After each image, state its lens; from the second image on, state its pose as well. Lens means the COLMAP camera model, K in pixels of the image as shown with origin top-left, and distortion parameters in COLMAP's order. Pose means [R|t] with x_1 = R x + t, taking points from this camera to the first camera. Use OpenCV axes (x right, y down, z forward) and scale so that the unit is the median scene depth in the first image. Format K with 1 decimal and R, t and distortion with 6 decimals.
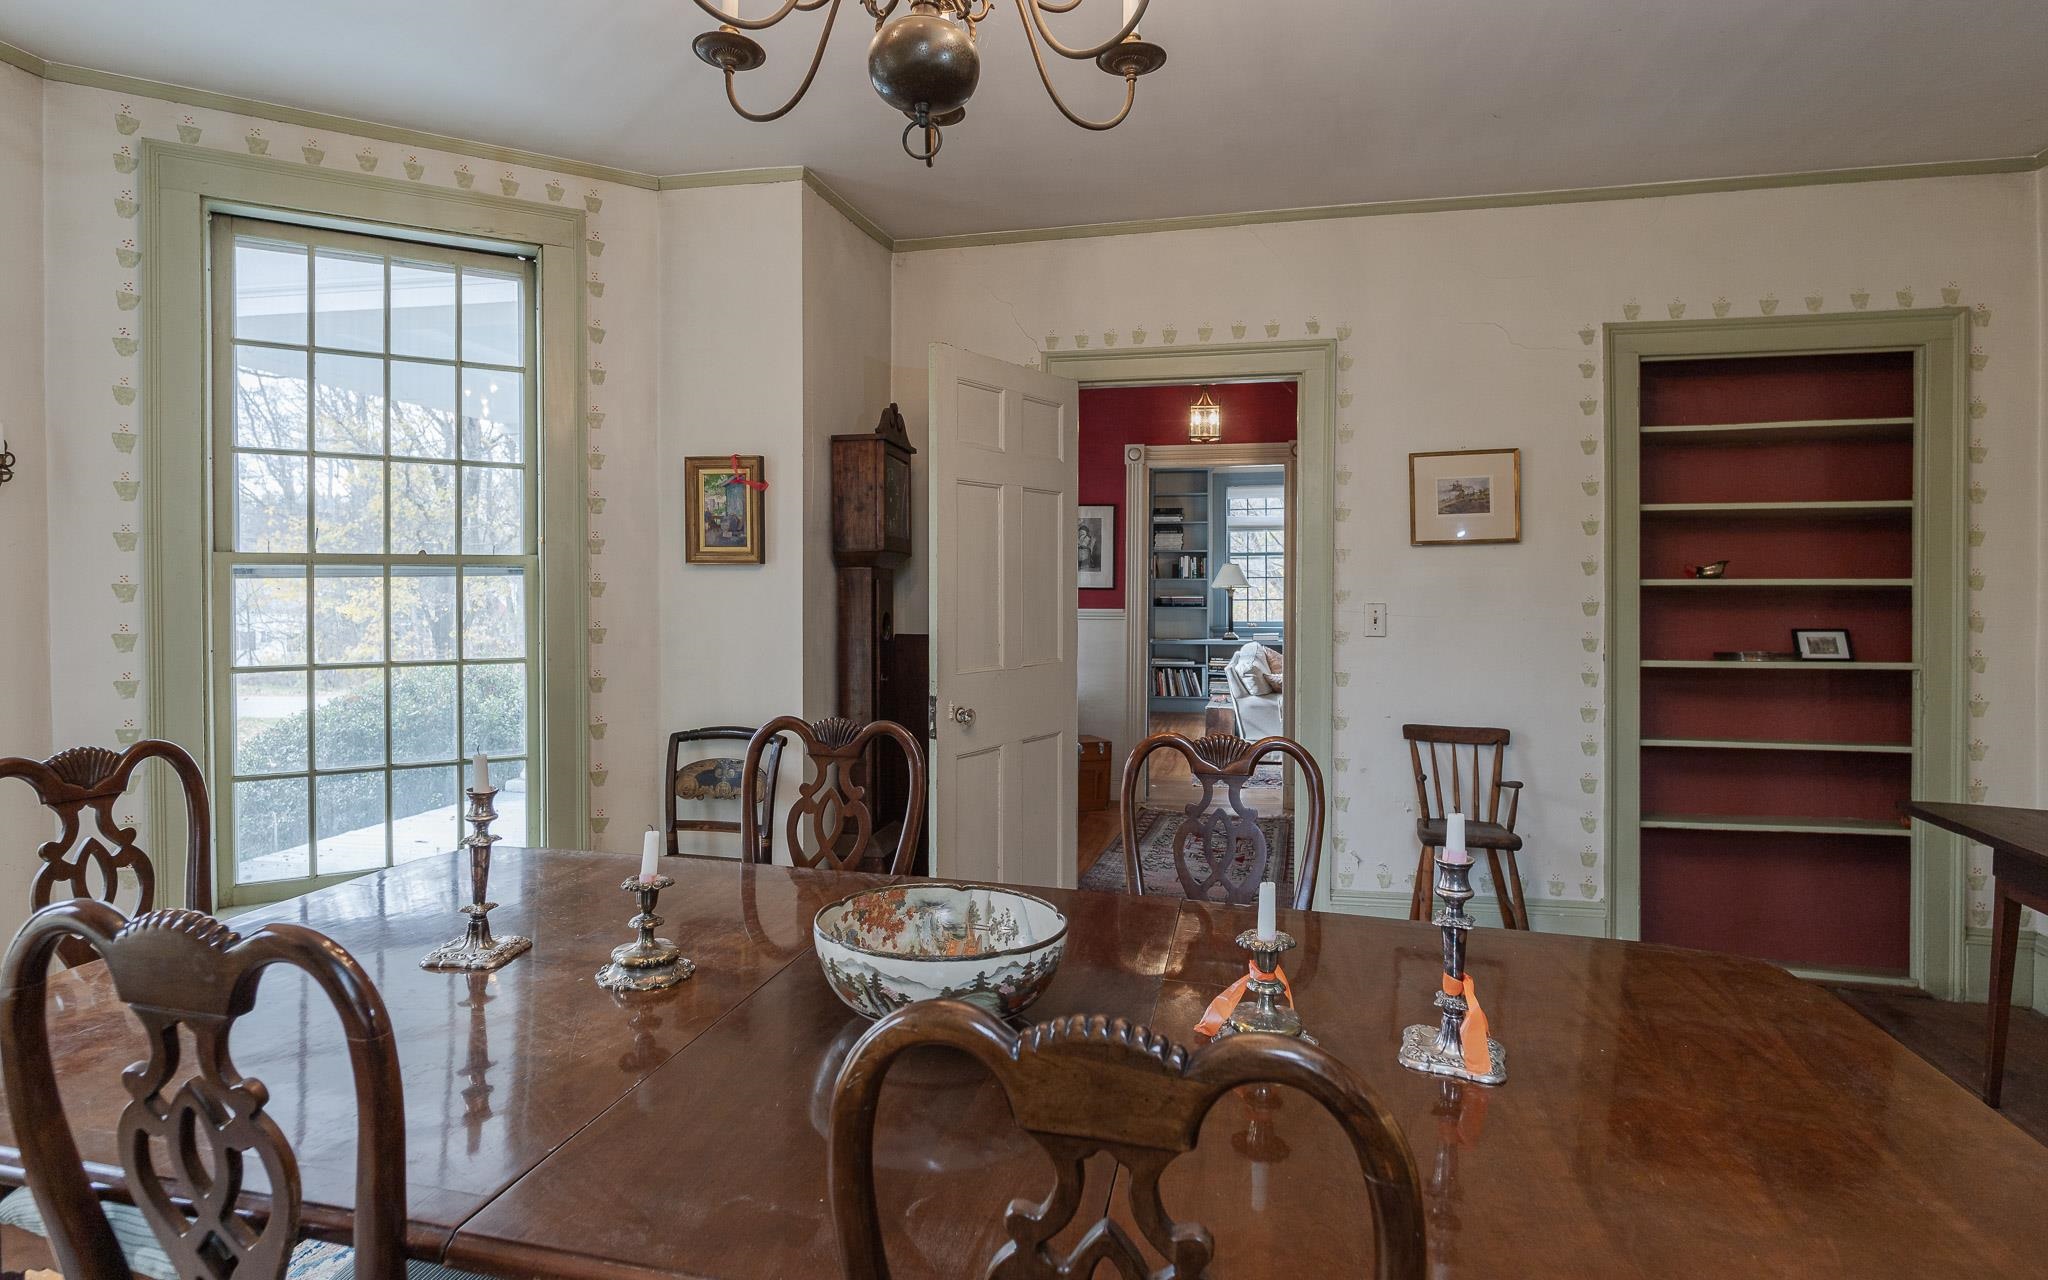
lens RADIAL K [[1070.5, 0, 1023.5], [0, 1070.5, 594.8], [0, 0, 1]] dist [0.003865, 0.000037]
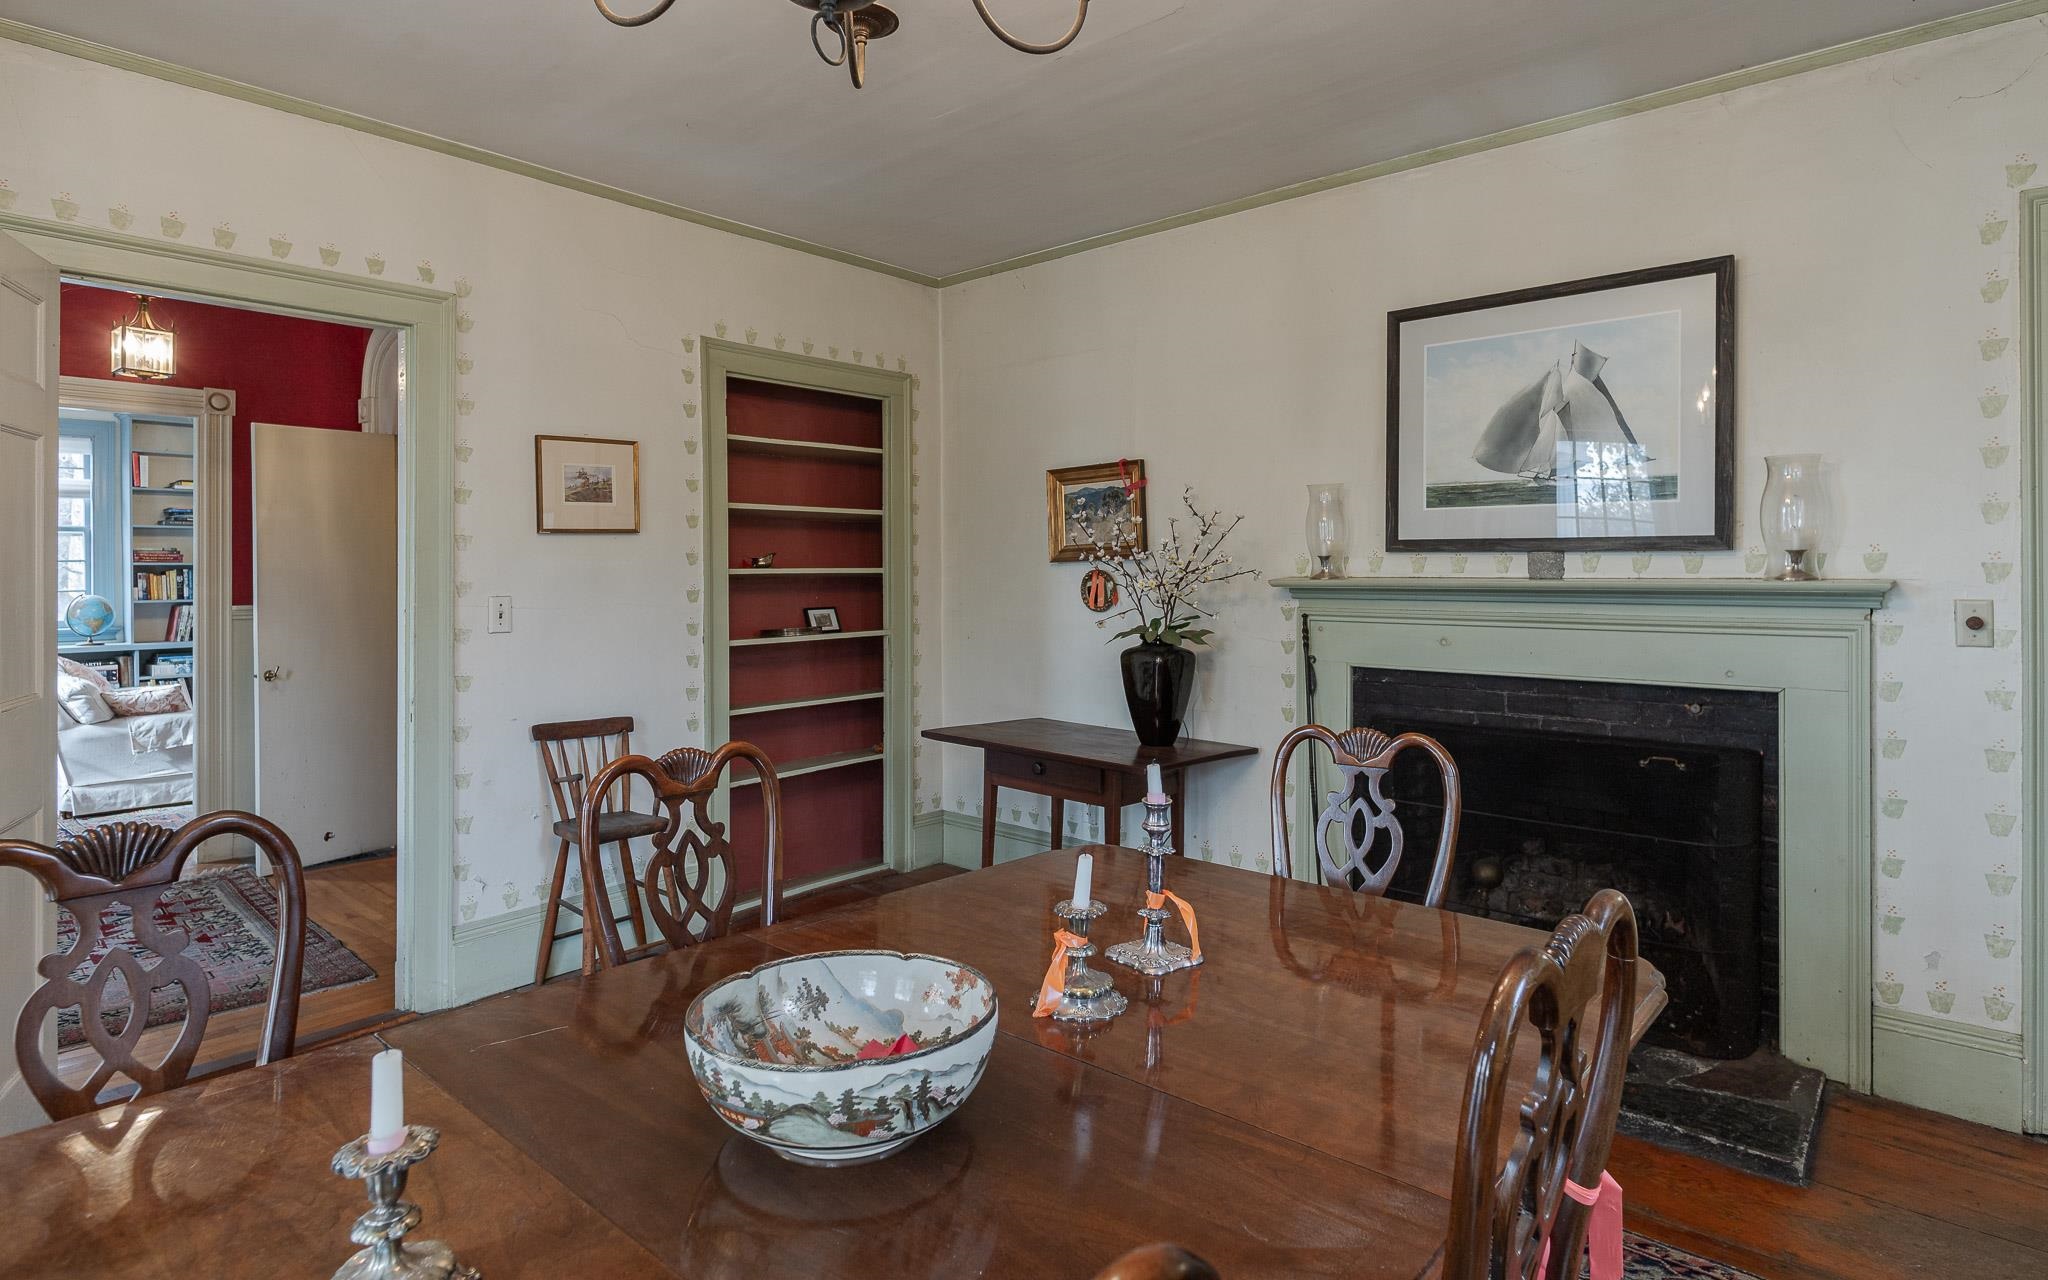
lens RADIAL K [[1079.4, 0, 1025.0], [0, 1079.4, 571.7], [0, 0, 1]] dist [0.001036, -0.000127]
pose [[0.479840, -0.005075, 0.877341, -0.274773], [0.010200, 0.999948, 0.000206, -0.008708], [-0.877297, 0.008850, 0.479867, 0.182908]]
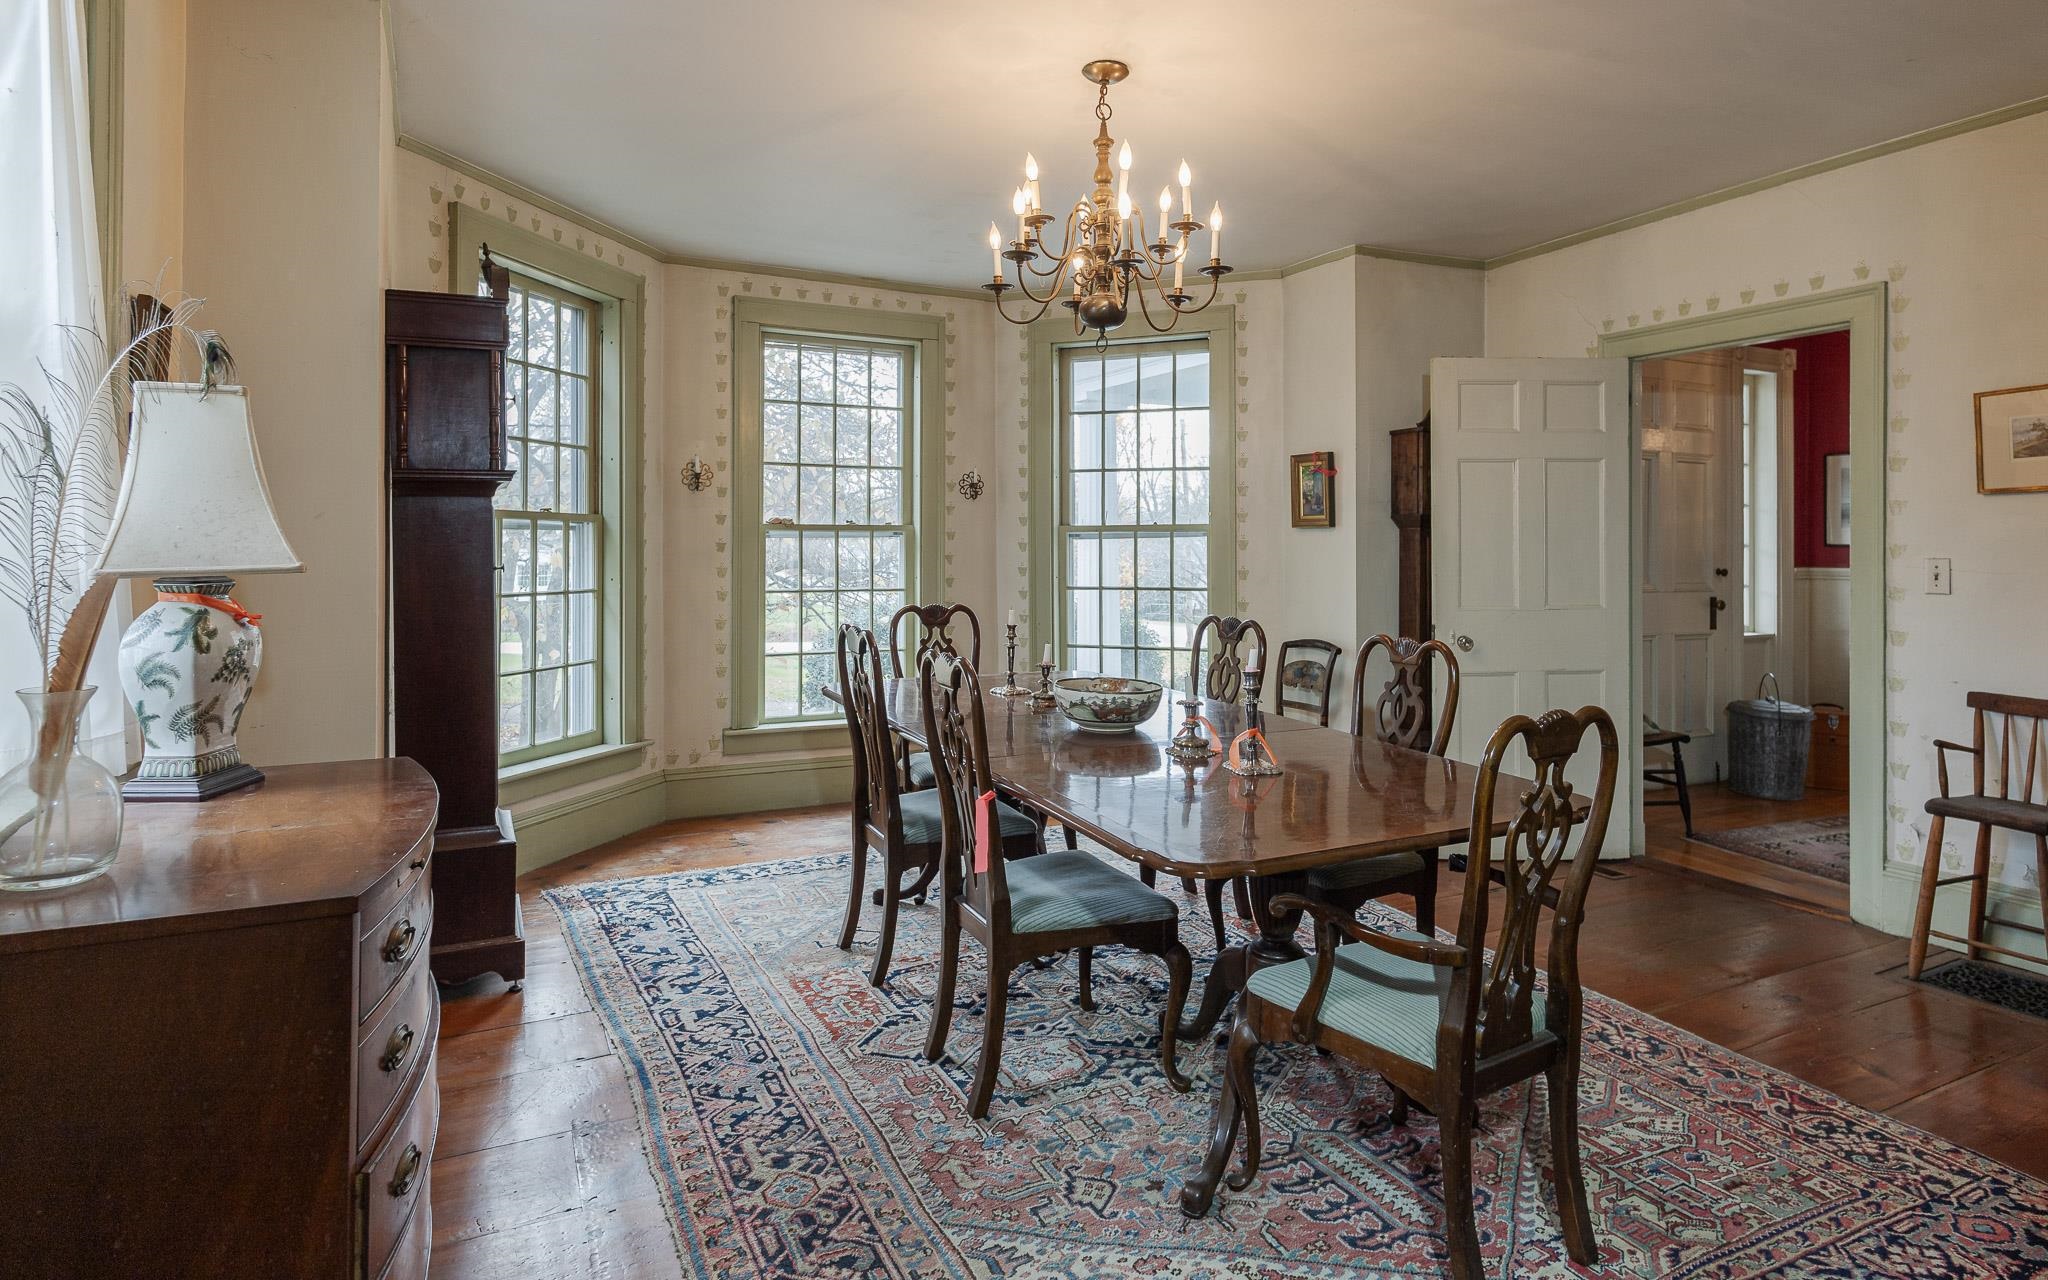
lens RADIAL K [[1100.7, 0, 1025.9], [0, 1100.7, 546.1], [0, 0, 1]] dist [-0.001326, -0.000454]
pose [[0.620510, -0.003007, -0.784193, 0.620396], [-0.005974, 0.999945, -0.008562, 0.011105], [0.784176, 0.009998, 0.620458, -0.219862]]
